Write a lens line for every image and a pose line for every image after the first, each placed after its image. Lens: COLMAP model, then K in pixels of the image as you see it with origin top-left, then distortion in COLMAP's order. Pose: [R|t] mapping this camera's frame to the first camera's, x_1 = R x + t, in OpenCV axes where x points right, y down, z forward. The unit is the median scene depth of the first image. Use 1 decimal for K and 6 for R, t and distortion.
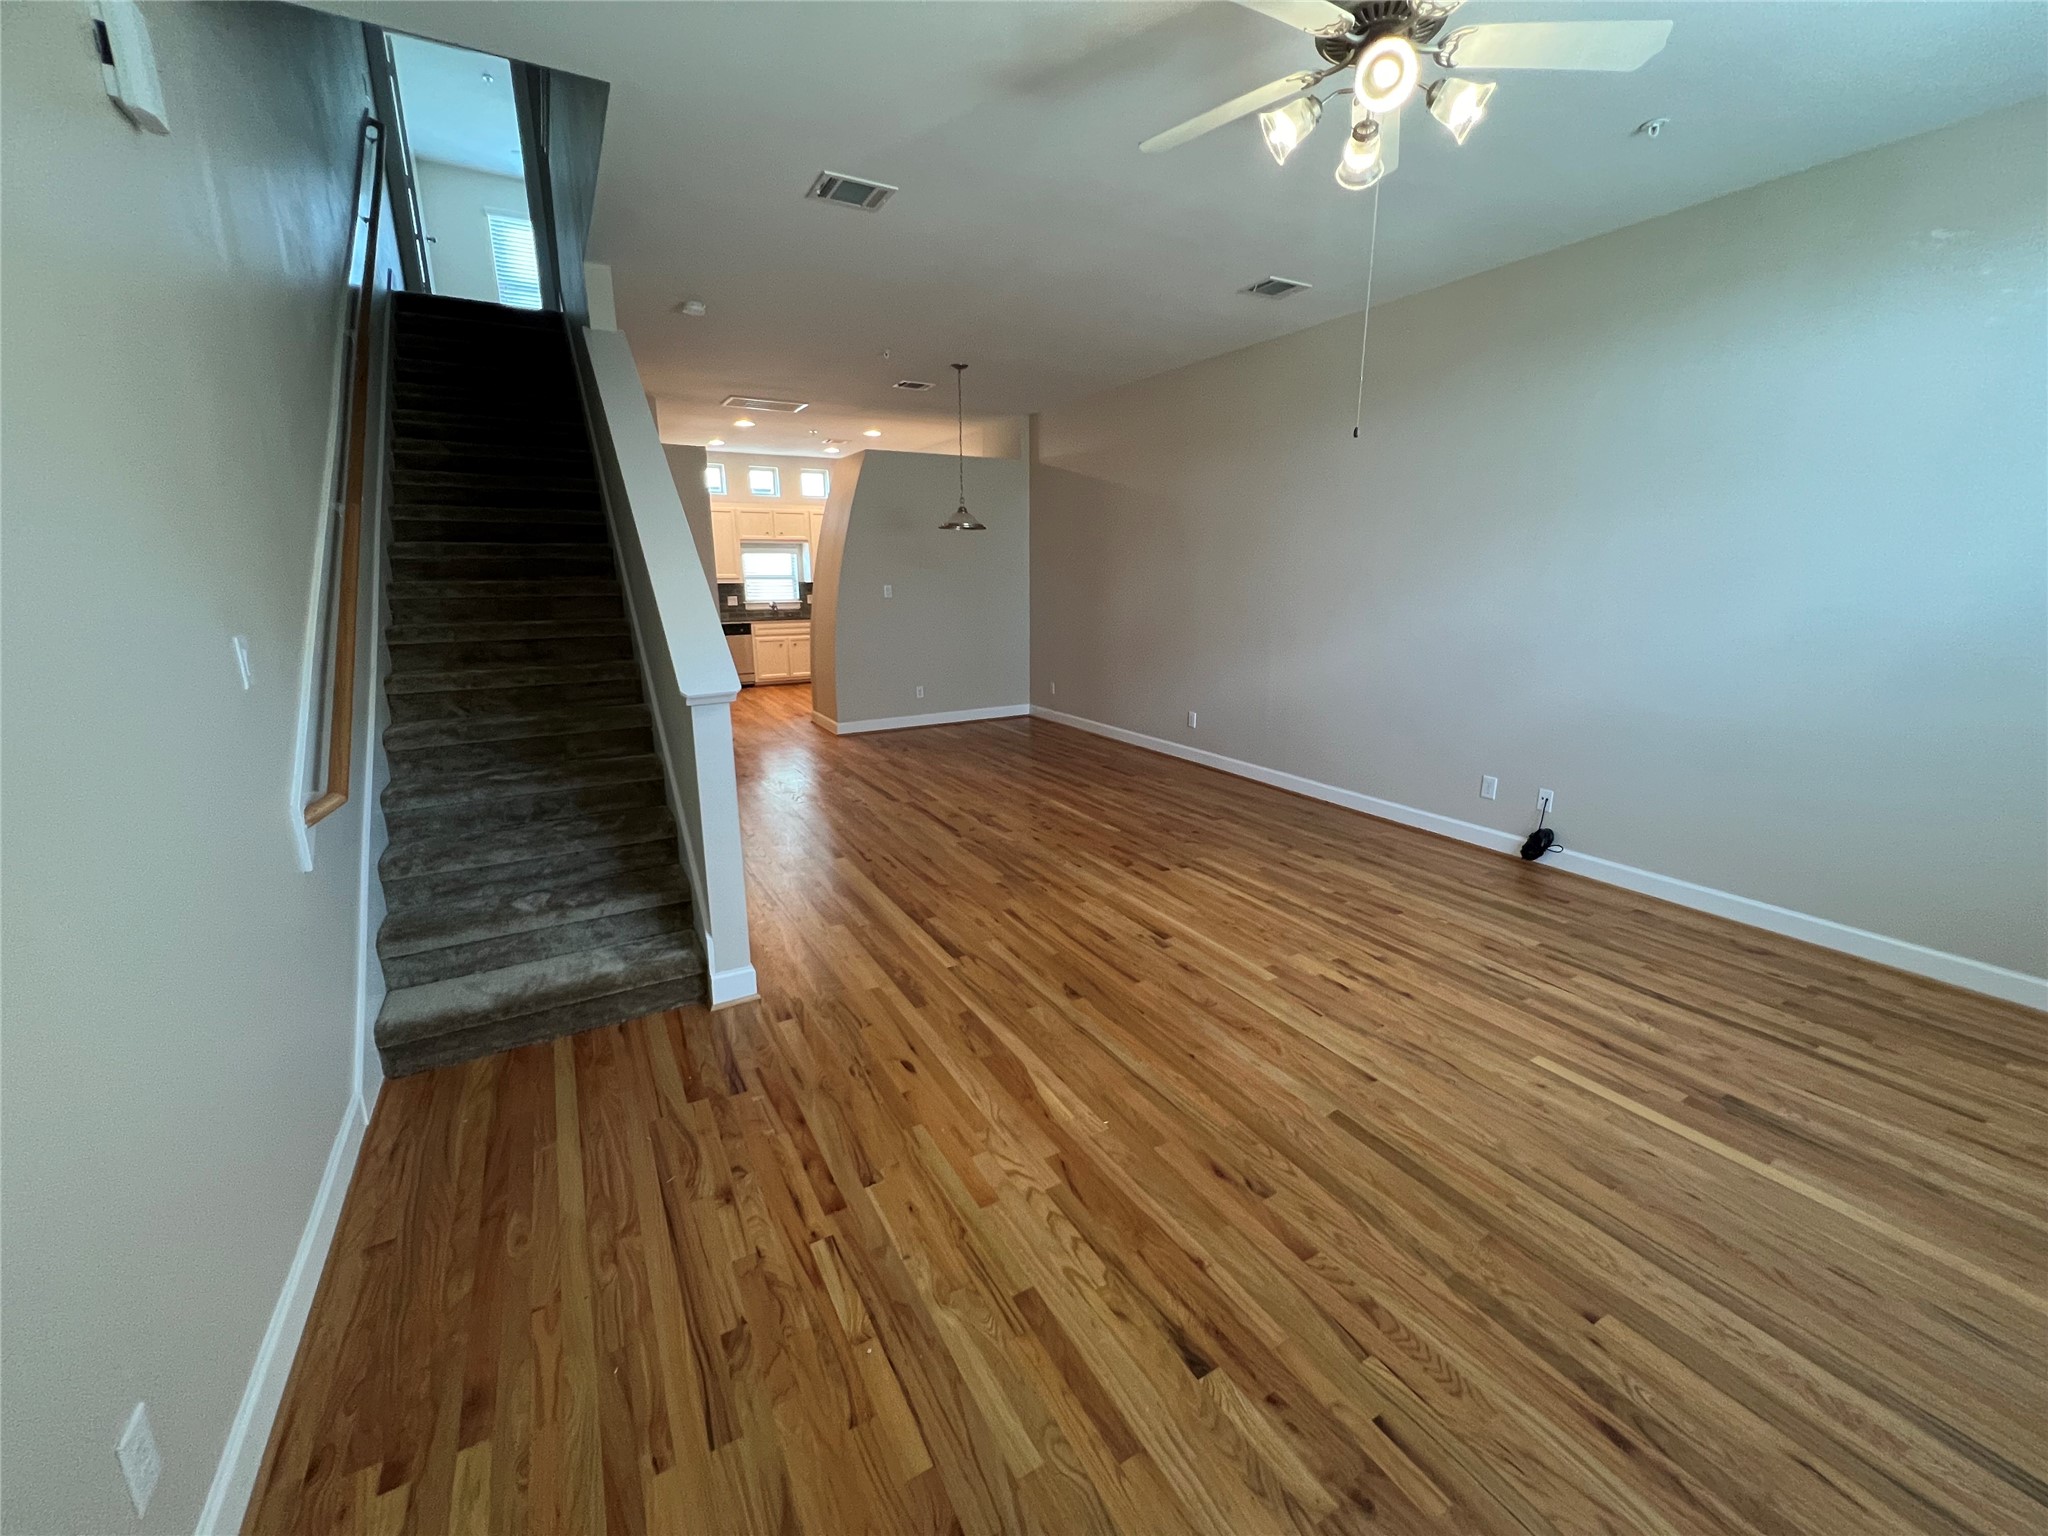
lens RADIAL K [[817.2, 0, 1025.9], [0, 817.2, 770.0], [0, 0, 1]] dist [-0.002643, 0.000678]
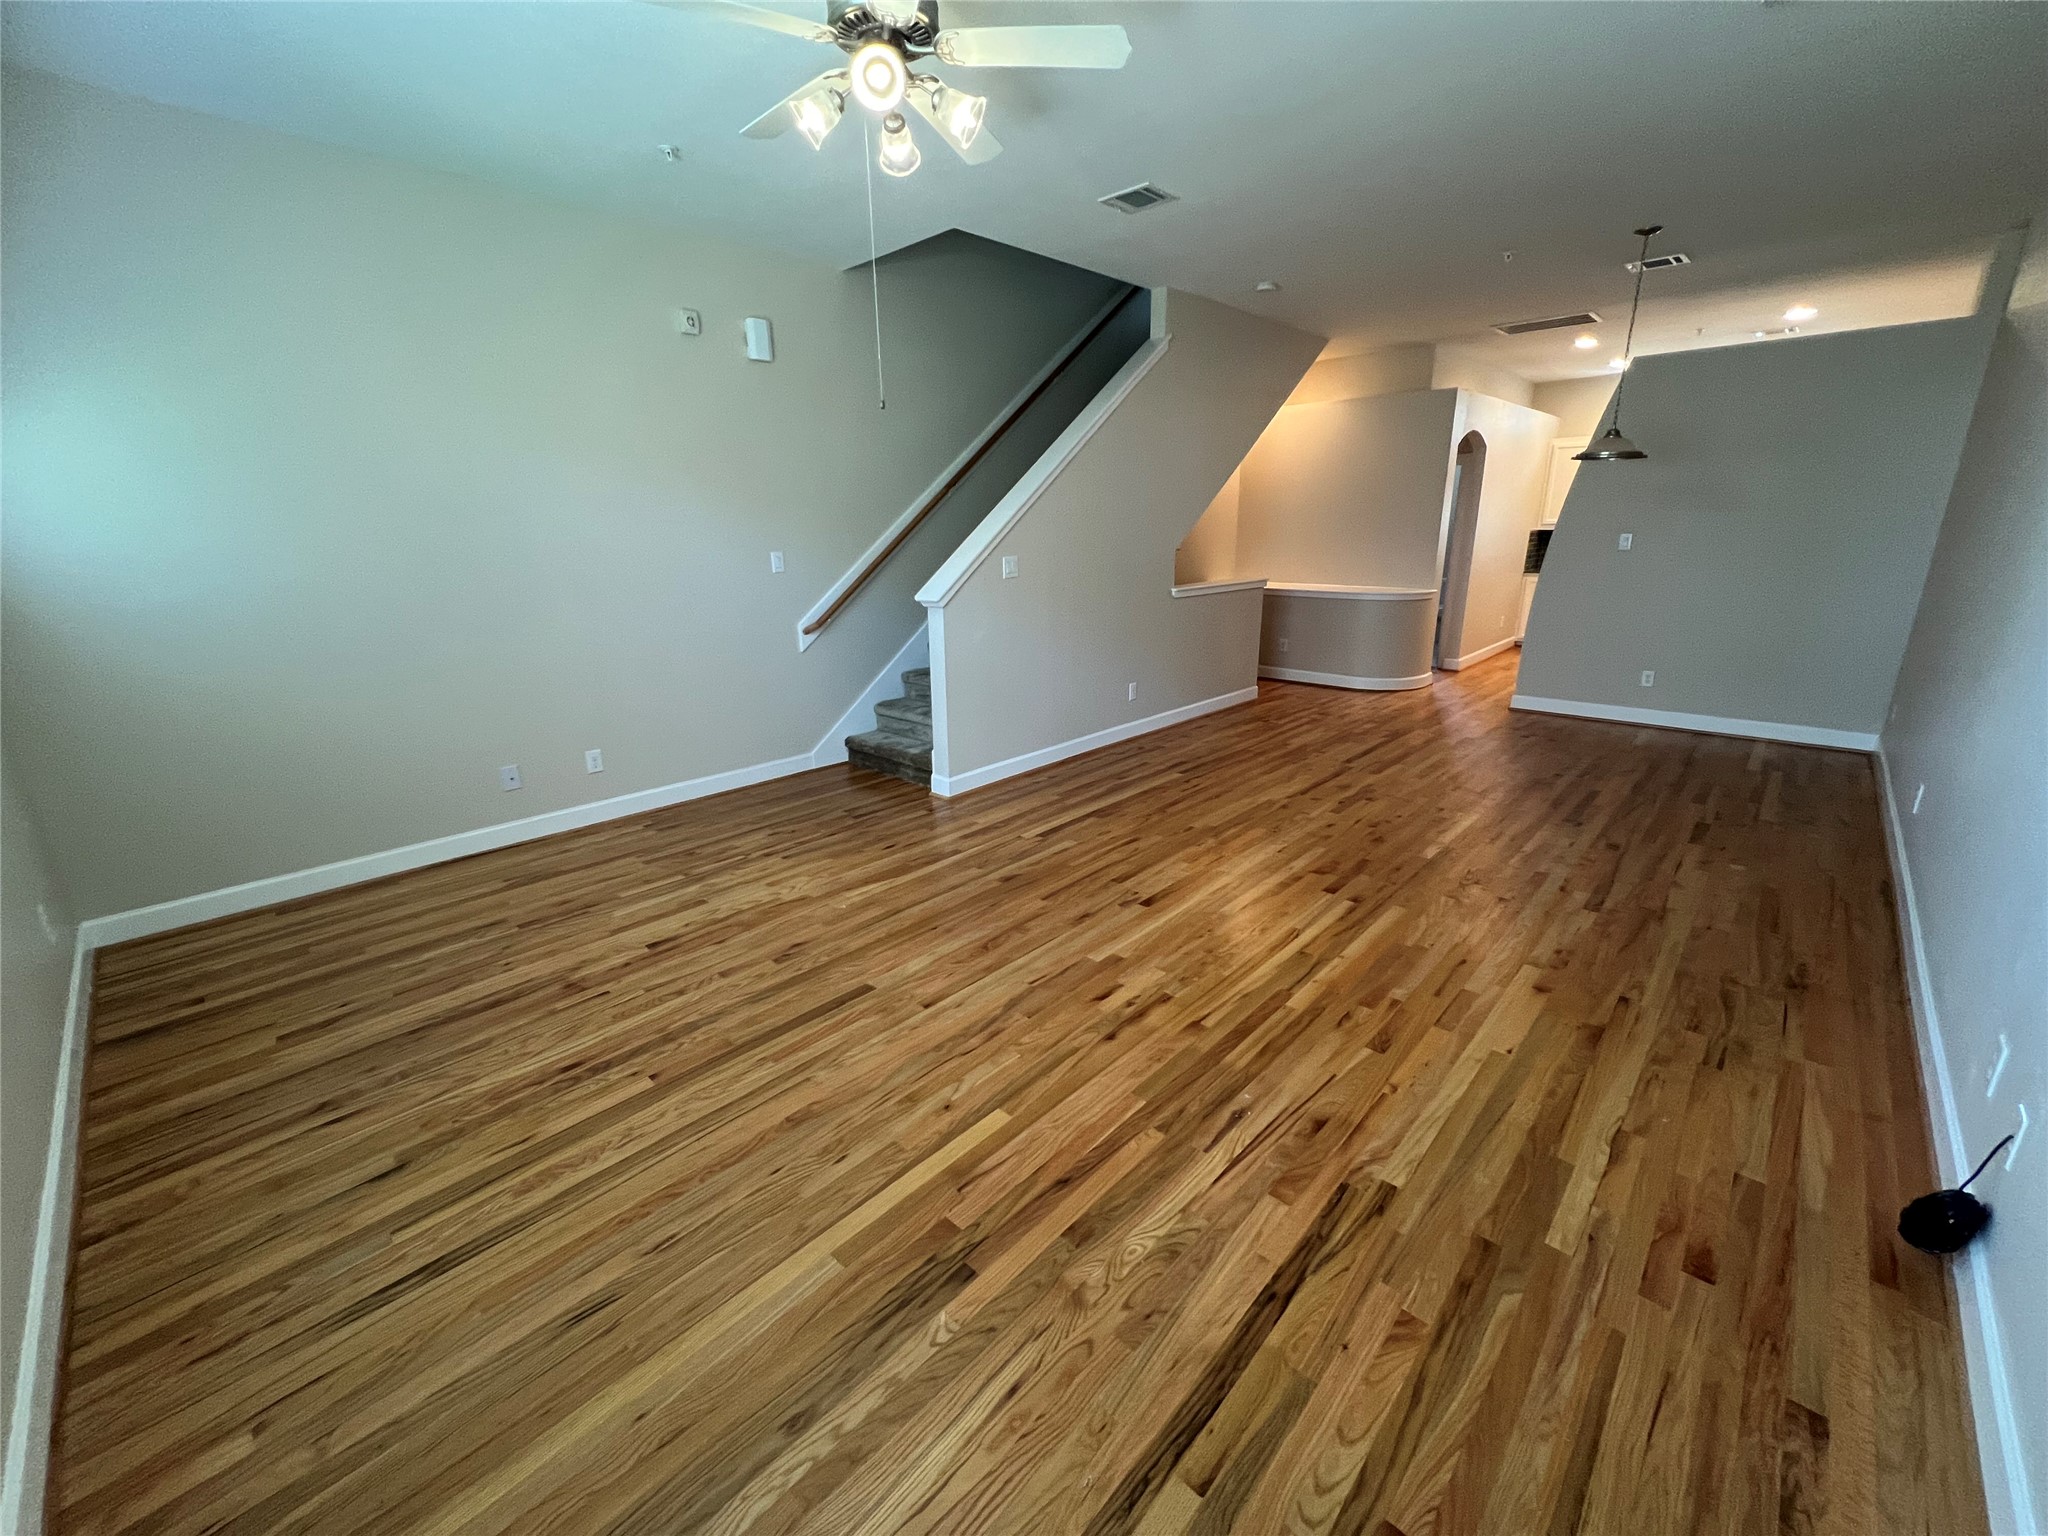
lens RADIAL K [[817.2, 0, 1012.4], [0, 817.2, 768.5], [0, 0, 1]] dist [-0.002643, 0.000678]
pose [[0.280964, 0.277367, -0.918764, 1.217663], [-0.216367, 0.950987, 0.220928, -0.162906], [0.935011, 0.136717, 0.327206, 0.636873]]
